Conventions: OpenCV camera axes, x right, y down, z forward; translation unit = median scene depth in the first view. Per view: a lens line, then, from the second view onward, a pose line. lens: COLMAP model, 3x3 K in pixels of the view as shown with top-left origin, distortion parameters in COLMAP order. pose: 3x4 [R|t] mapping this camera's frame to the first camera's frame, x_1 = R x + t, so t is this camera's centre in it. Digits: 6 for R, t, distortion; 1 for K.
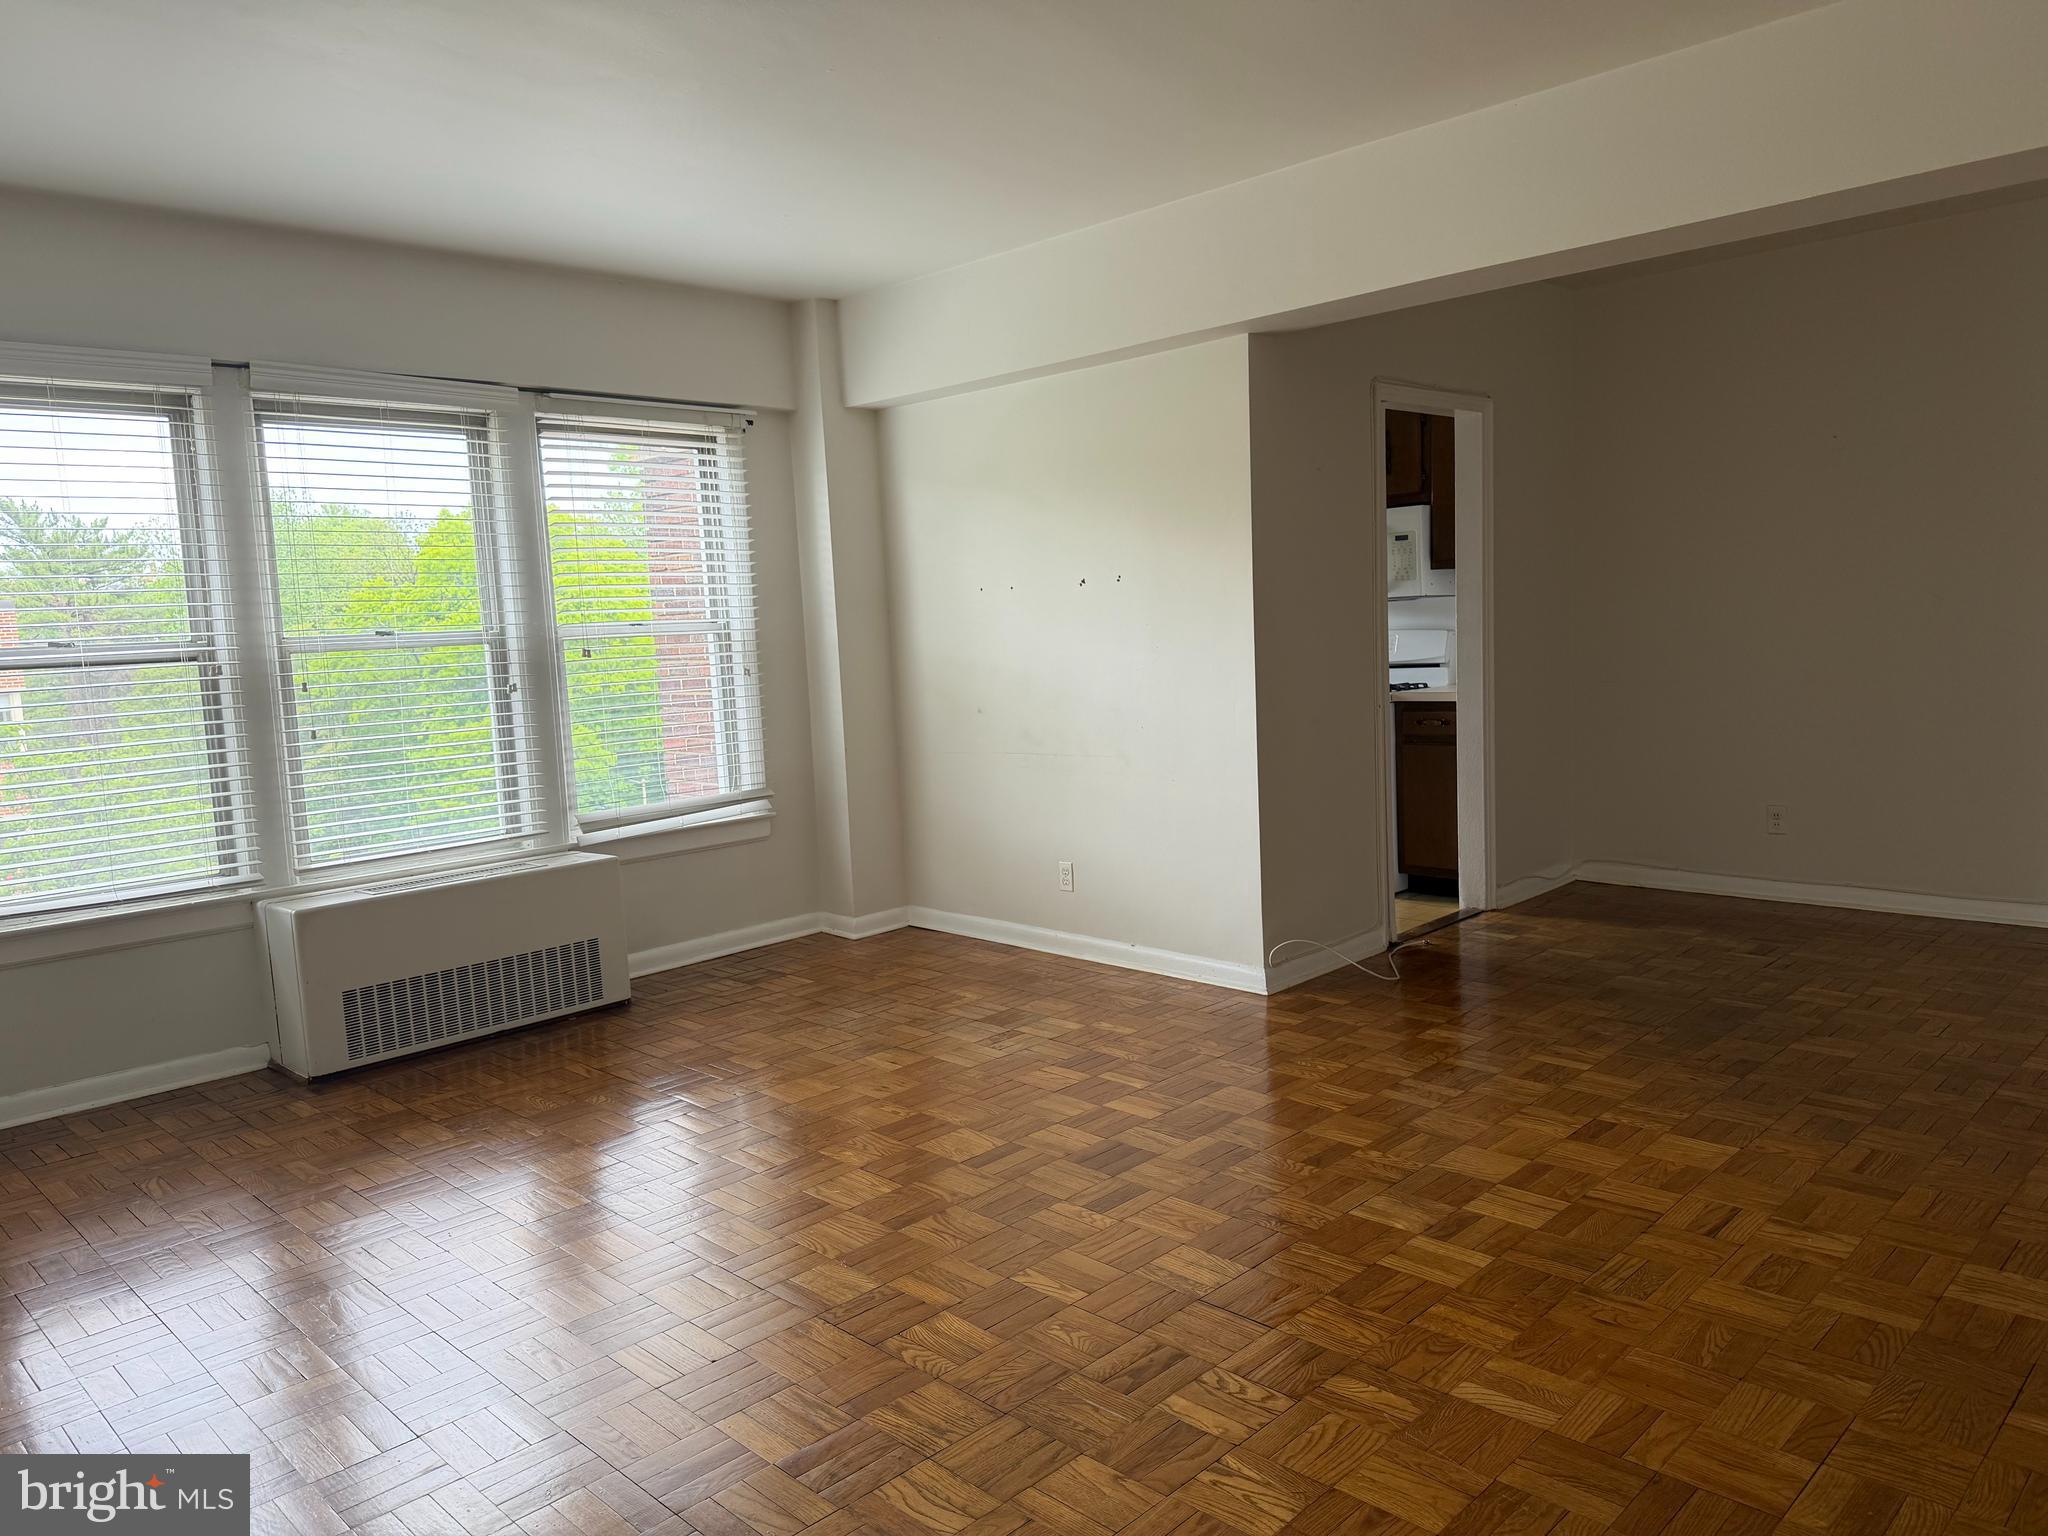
lens RADIAL K [[1442.5, 0, 1014.1], [0, 1442.5, 767.8], [0, 0, 1]] dist [0.066956, -0.088024]
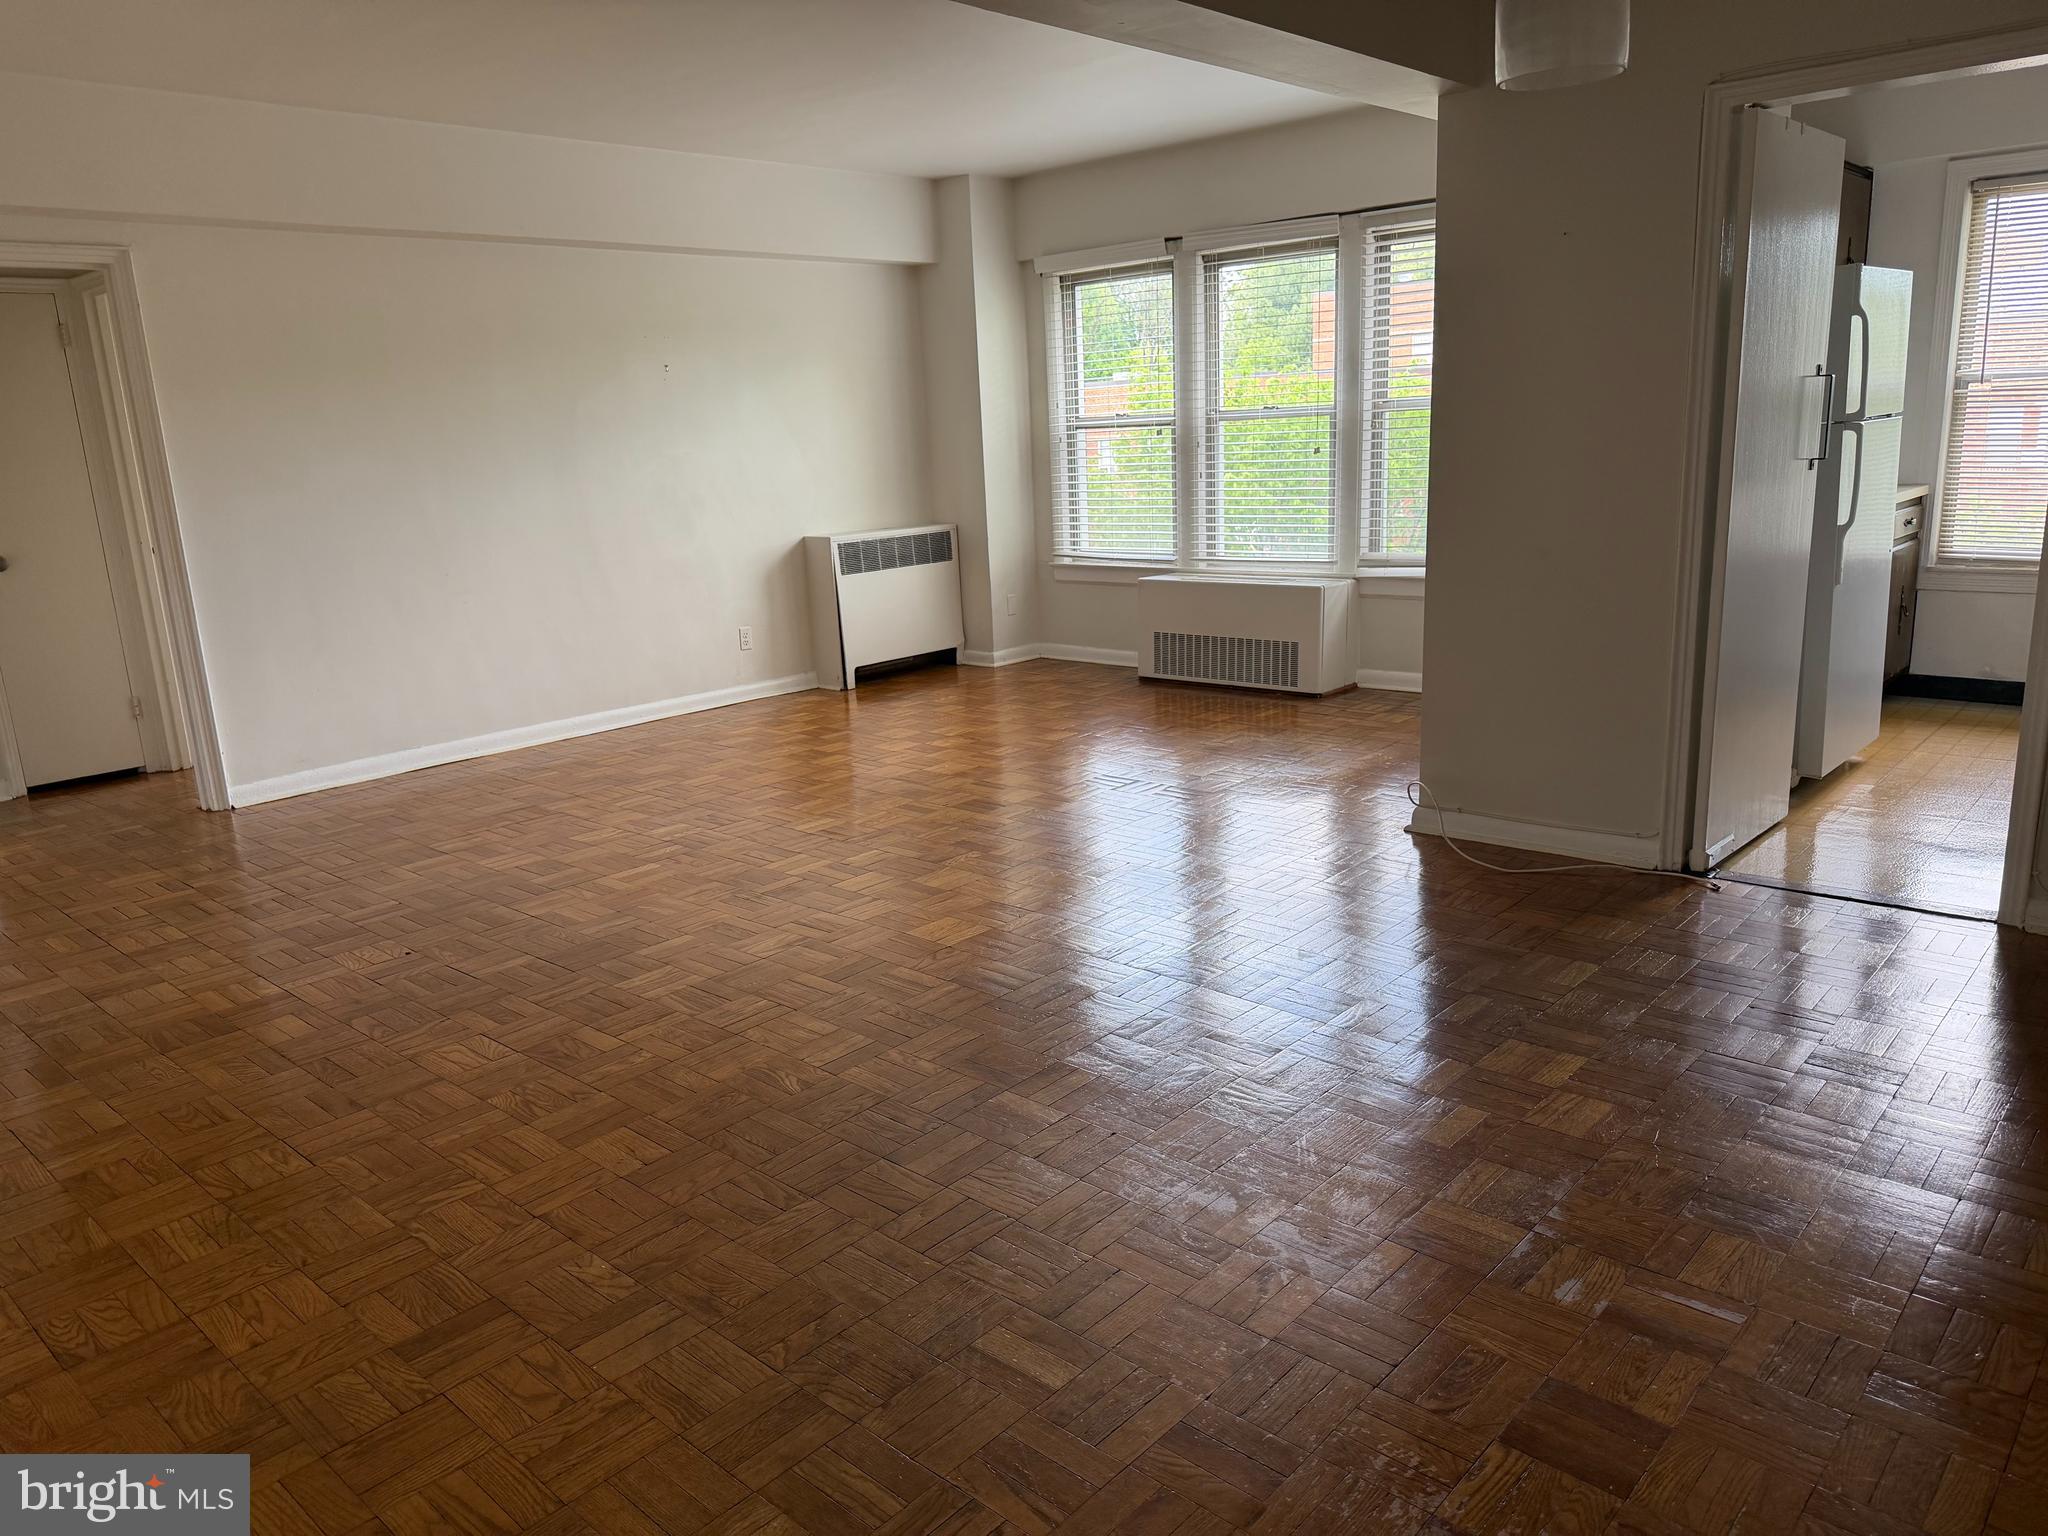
lens RADIAL K [[1442.5, 0, 1026.5], [0, 1442.5, 779.5], [0, 0, 1]] dist [0.066956, -0.088024]
pose [[0.039373, 0.280668, -0.958997, 1.348240], [-0.062094, 0.958574, 0.277995, -0.157019], [0.997293, 0.048602, 0.055170, 0.869308]]
